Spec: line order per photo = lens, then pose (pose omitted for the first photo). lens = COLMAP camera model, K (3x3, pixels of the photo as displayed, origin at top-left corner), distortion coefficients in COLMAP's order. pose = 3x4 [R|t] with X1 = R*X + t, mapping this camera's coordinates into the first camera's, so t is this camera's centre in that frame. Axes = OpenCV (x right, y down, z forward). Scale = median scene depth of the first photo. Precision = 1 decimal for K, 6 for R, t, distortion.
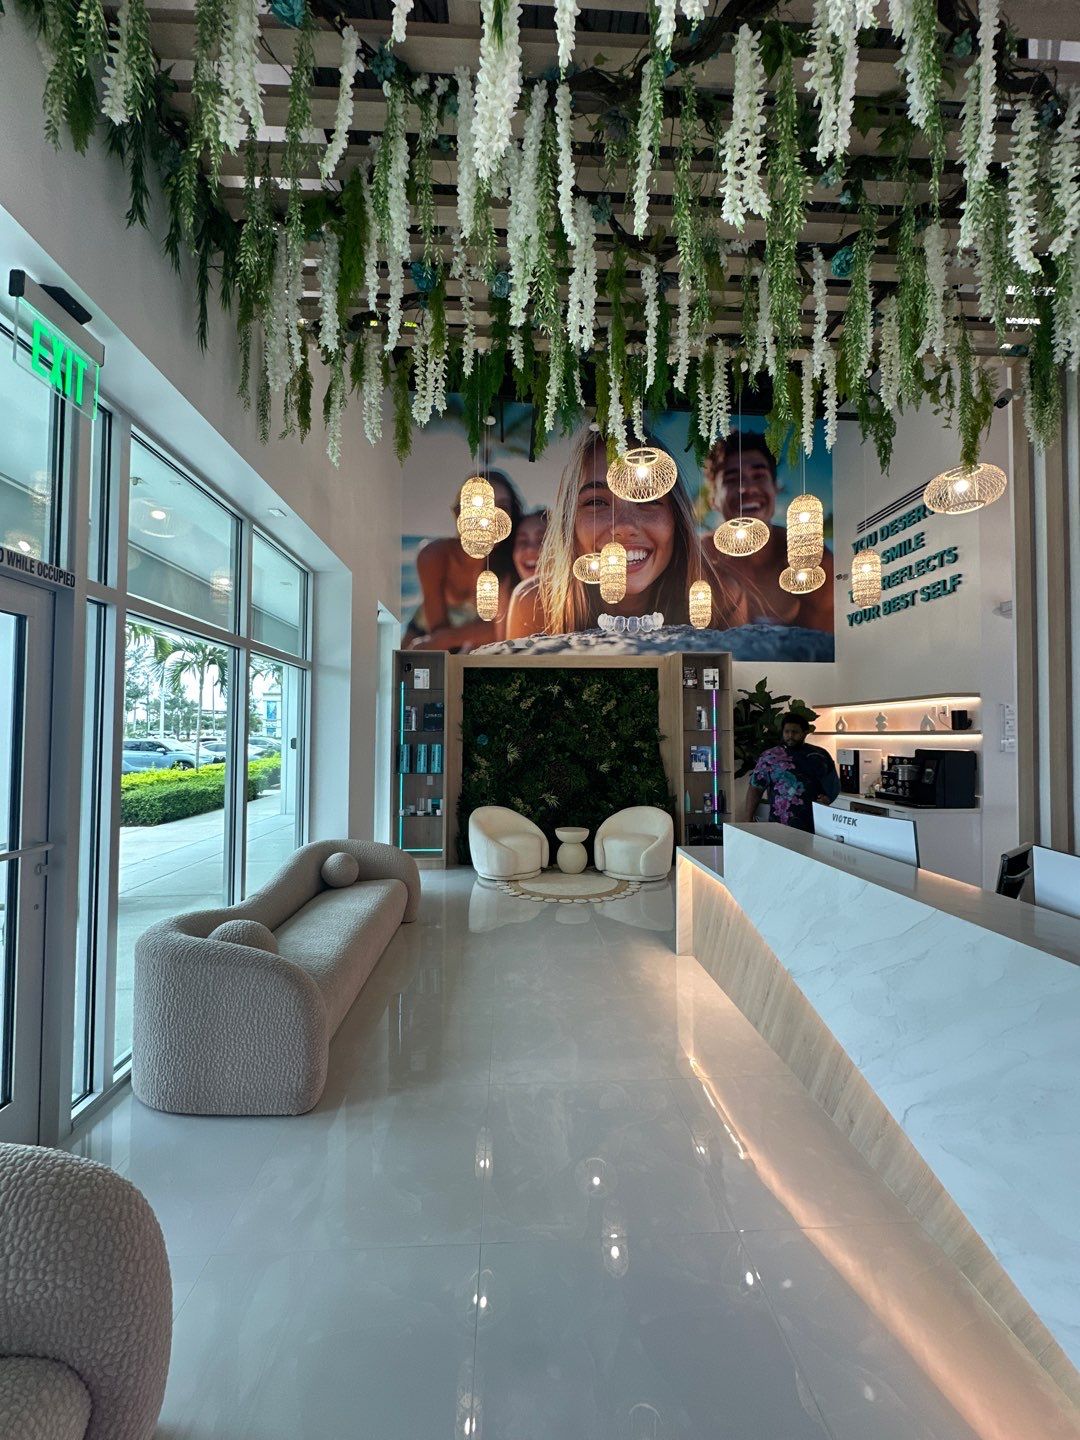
lens RADIAL K [[574.5, 0, 542.5], [0, 574.5, 716.1], [0, 0, 1]] dist [-0.001641, 0.000346]
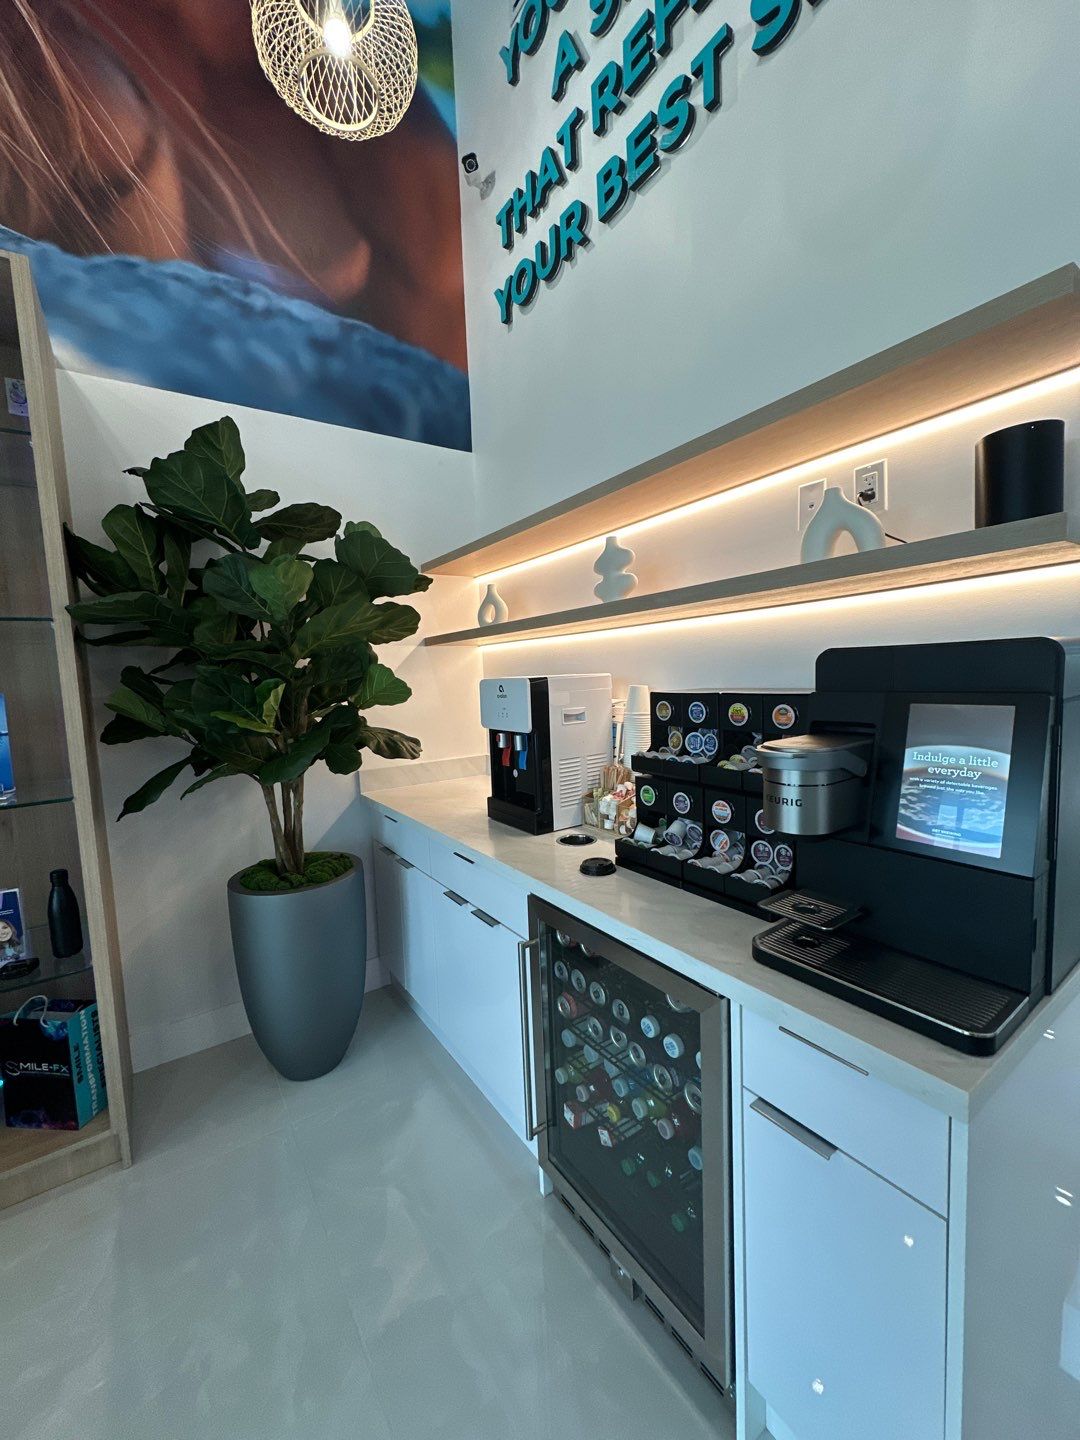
lens RADIAL K [[572.3, 0, 539.5], [0, 572.3, 718.3], [0, 0, 1]] dist [-0.002103, -0.000390]
pose [[0.856736, -0.079190, 0.509639, 0.350669], [0.029774, 0.994088, 0.104413, 0.042916], [-0.514895, -0.074280, 0.854029, 0.661134]]
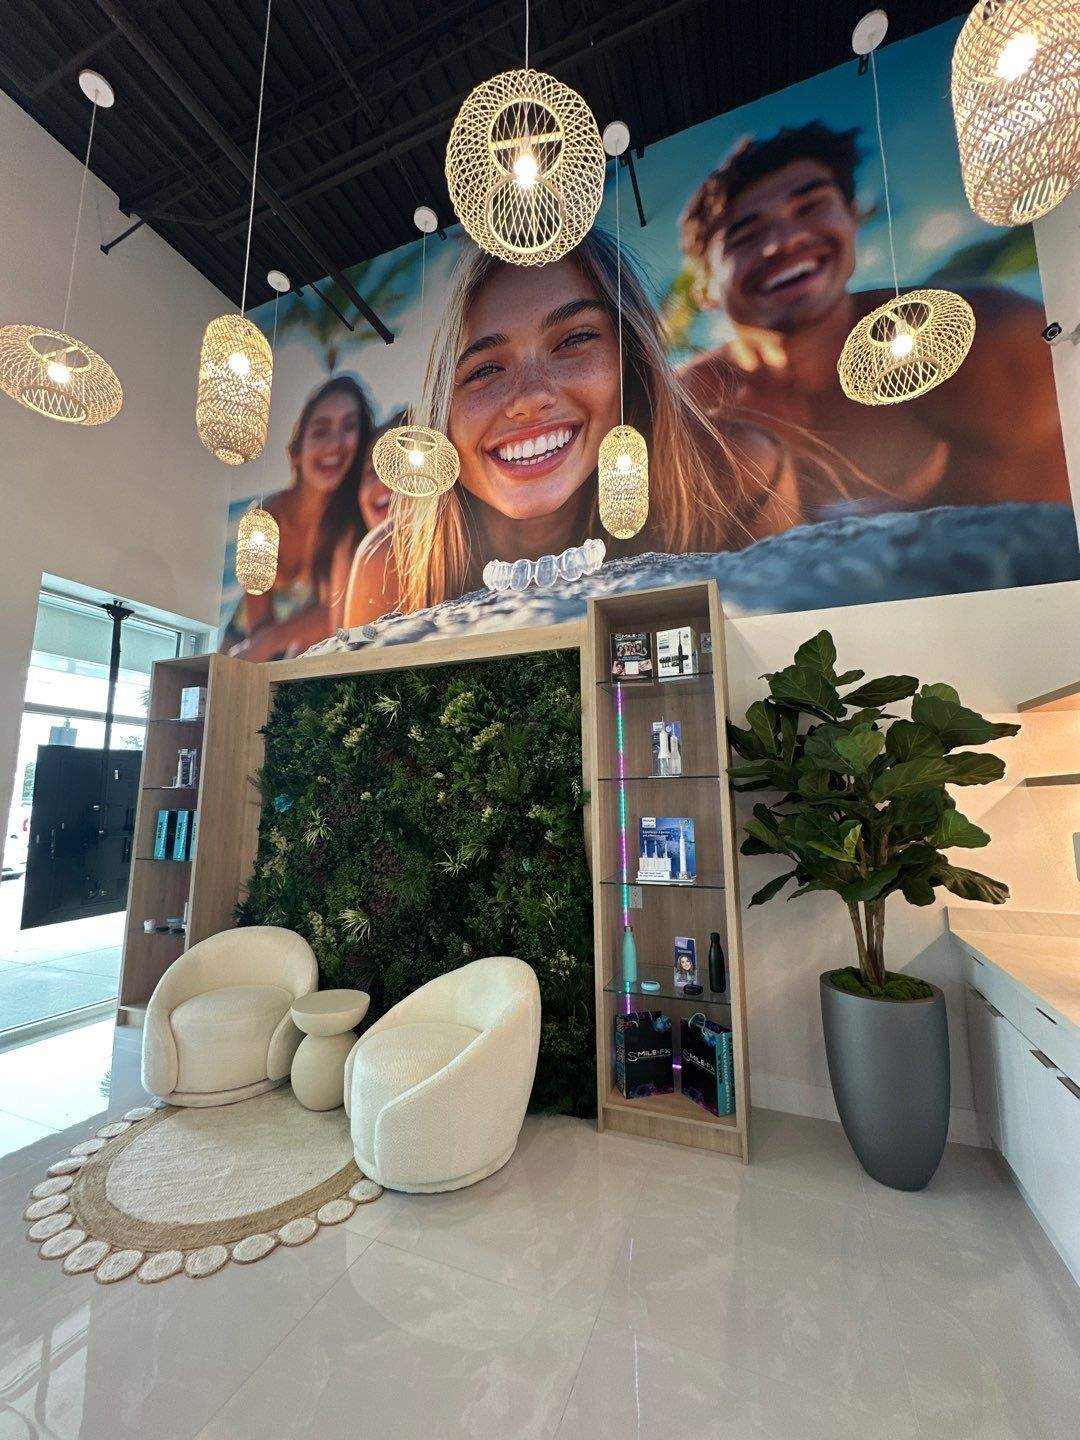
lens RADIAL K [[572.3, 0, 539.5], [0, 572.3, 718.3], [0, 0, 1]] dist [-0.002103, -0.000390]
pose [[0.903305, -0.065391, -0.423985, 0.359372], [0.016968, 0.992987, -0.116999, 0.027156], [0.428662, 0.098492, 0.898080, 0.564913]]
